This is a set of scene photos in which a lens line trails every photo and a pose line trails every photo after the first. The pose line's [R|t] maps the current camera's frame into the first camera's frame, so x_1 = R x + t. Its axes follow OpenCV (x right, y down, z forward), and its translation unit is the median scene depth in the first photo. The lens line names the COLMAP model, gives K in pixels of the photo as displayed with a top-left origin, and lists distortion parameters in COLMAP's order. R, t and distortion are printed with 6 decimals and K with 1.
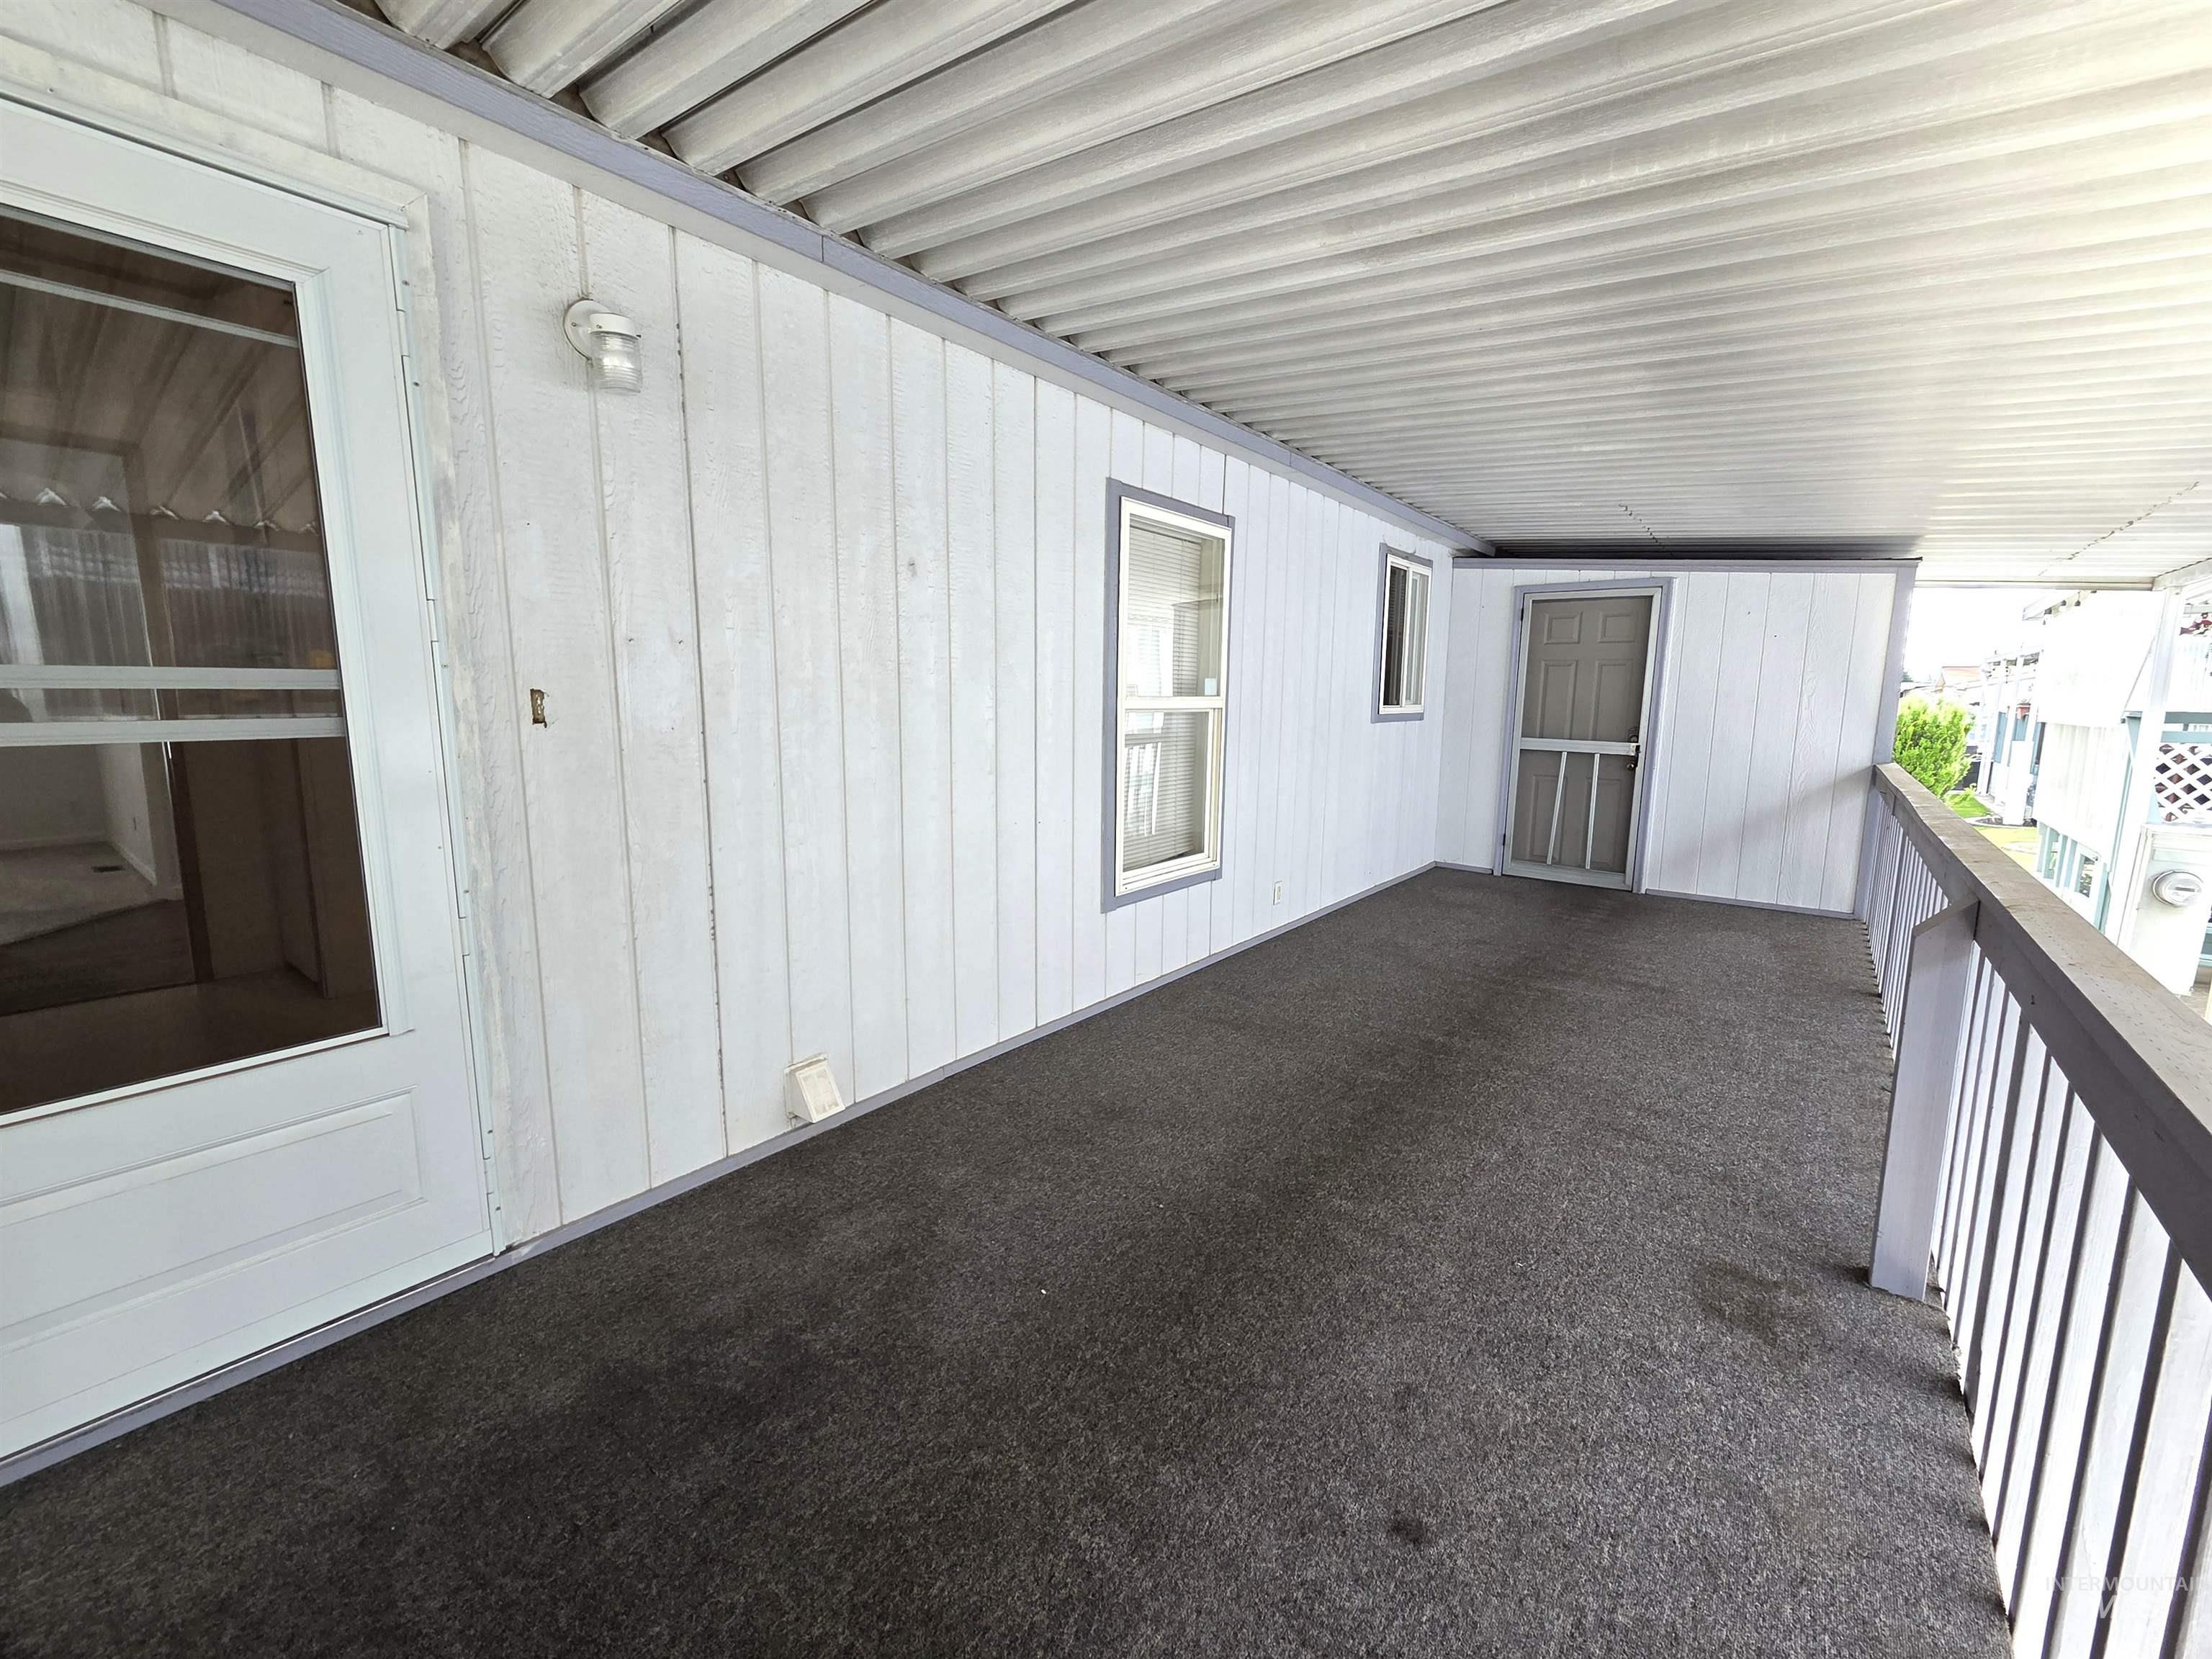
lens RADIAL K [[898.0, 0, 1091.1], [0, 898.0, 829.2], [0, 0, 1]] dist [0.006743, -0.002673]
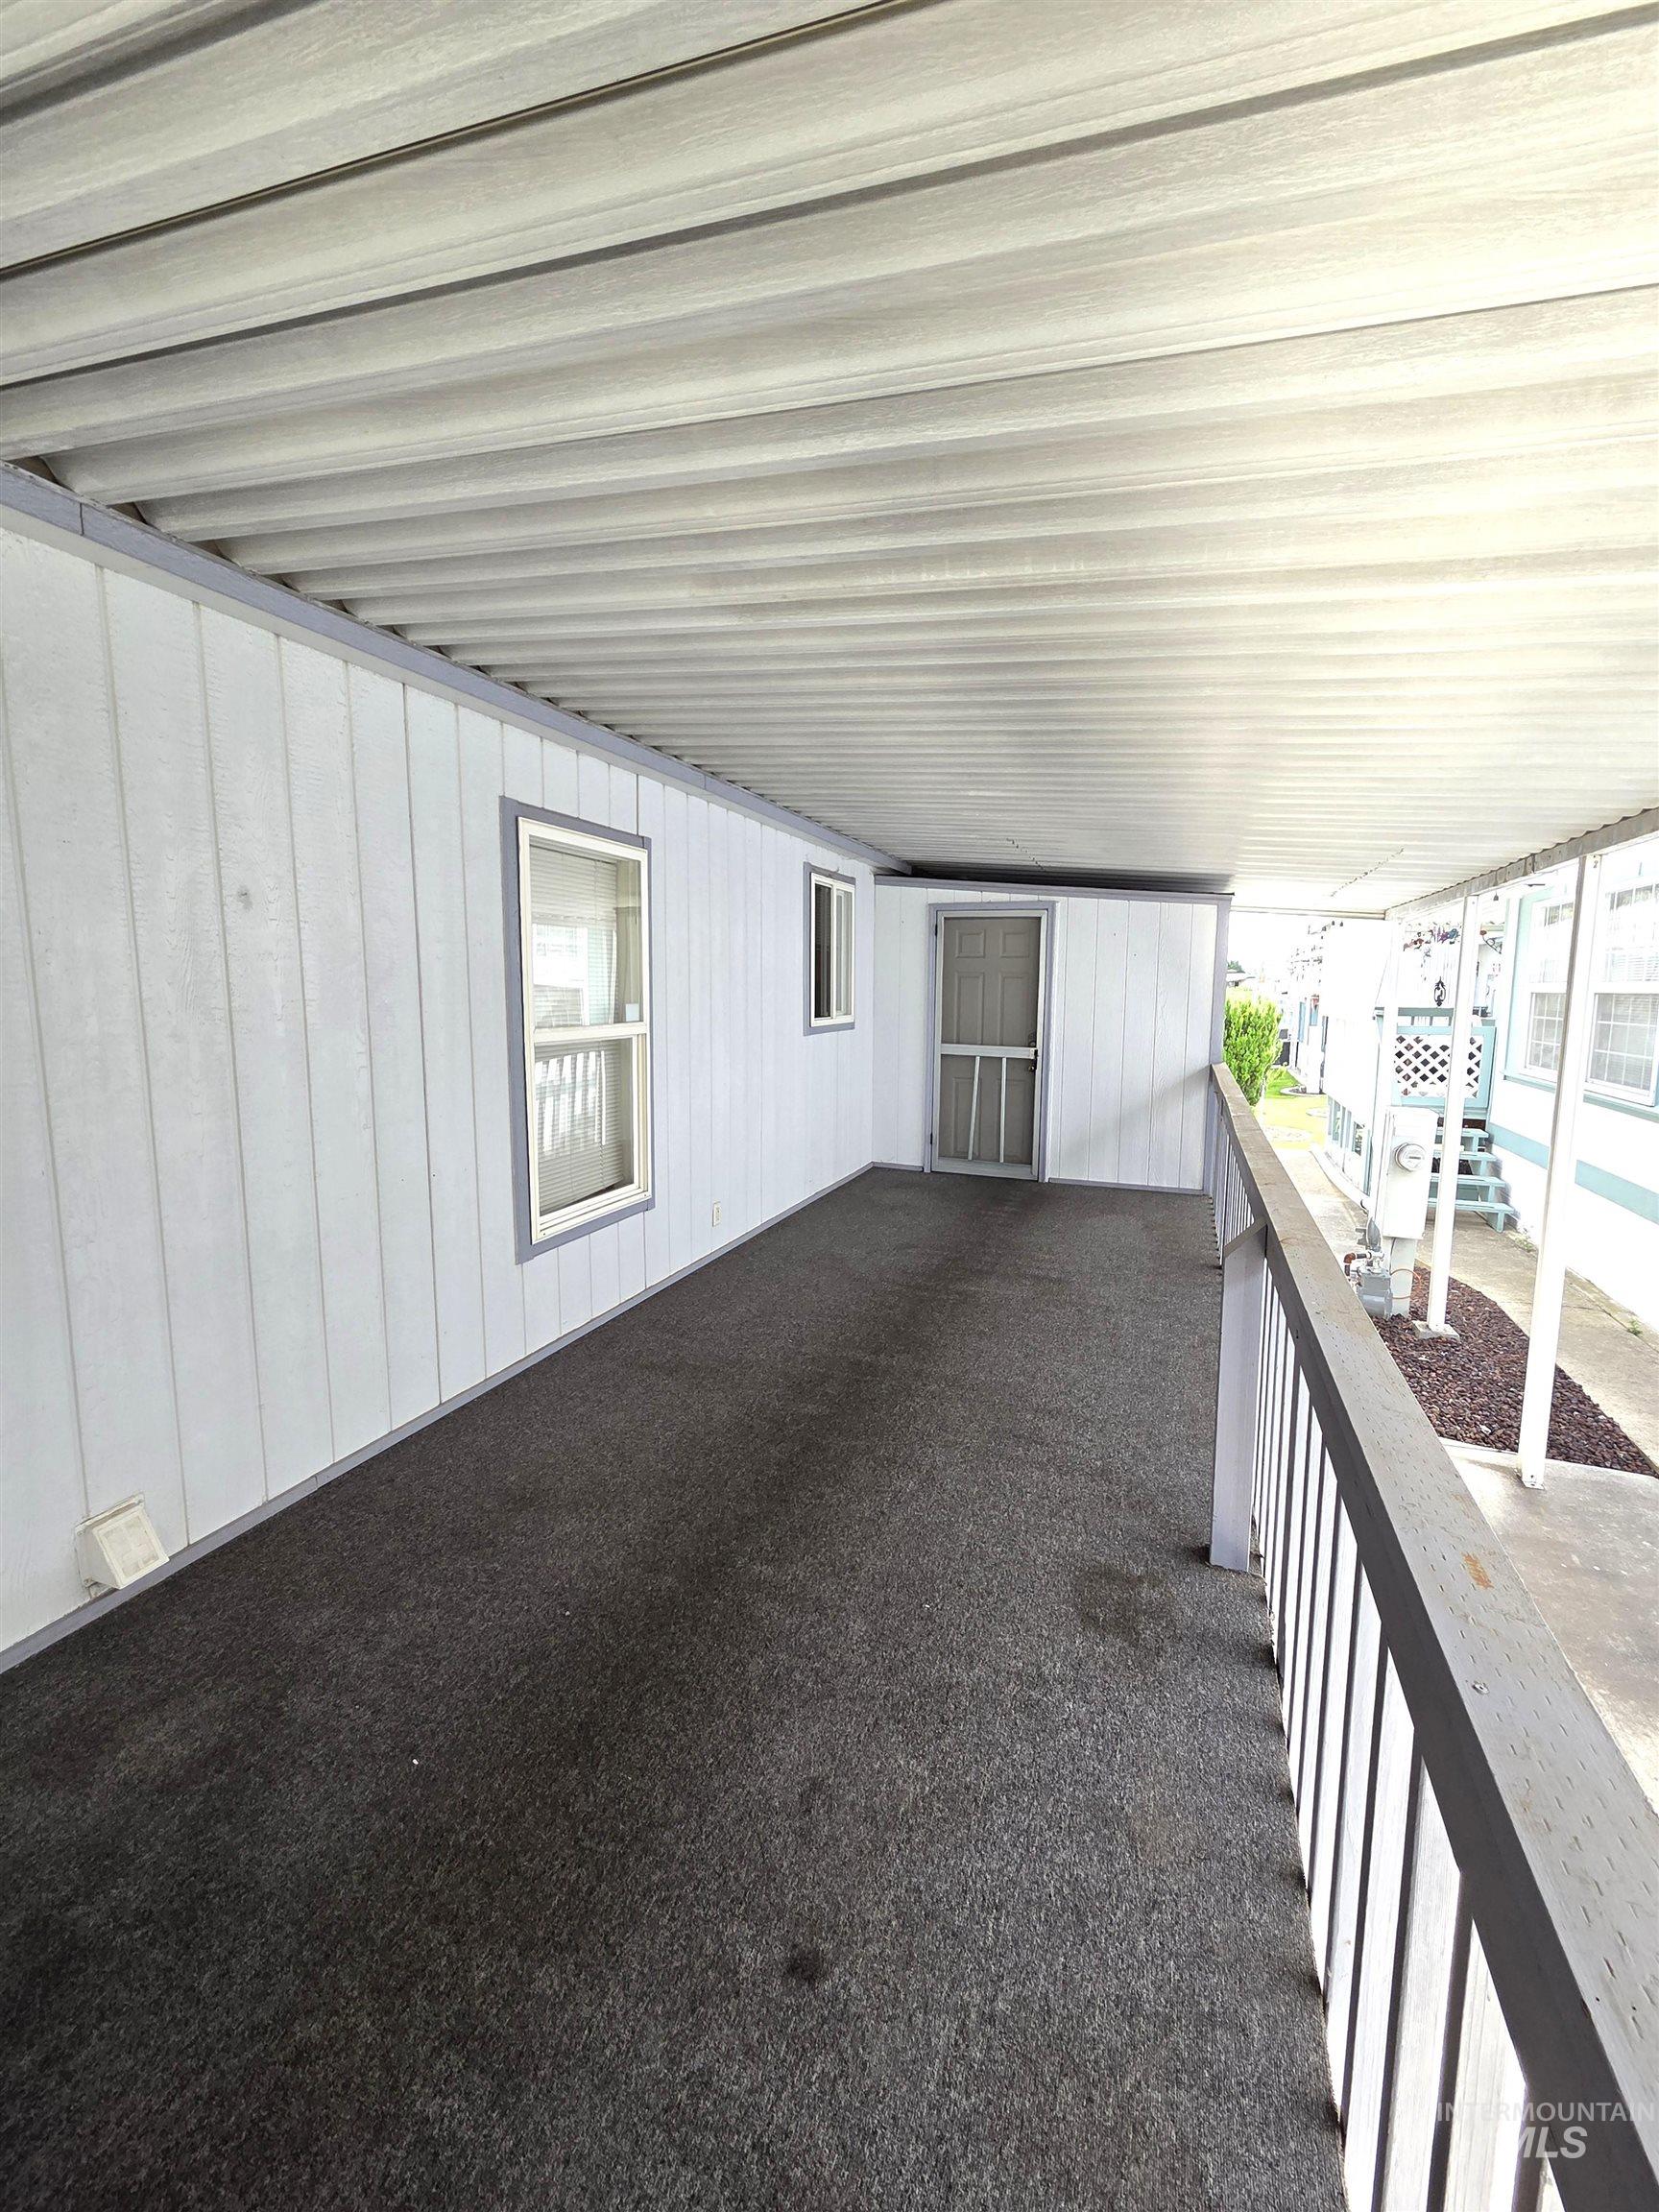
lens RADIAL K [[898.0, 0, 829.1], [0, 898.0, 1098.8], [0, 0, 1]] dist [0.006743, -0.002673]
pose [[0.954491, -0.039586, 0.295601, 0.074596], [0.045561, 0.998872, -0.013351, -0.070728], [-0.294739, 0.026211, 0.955218, 0.032532]]
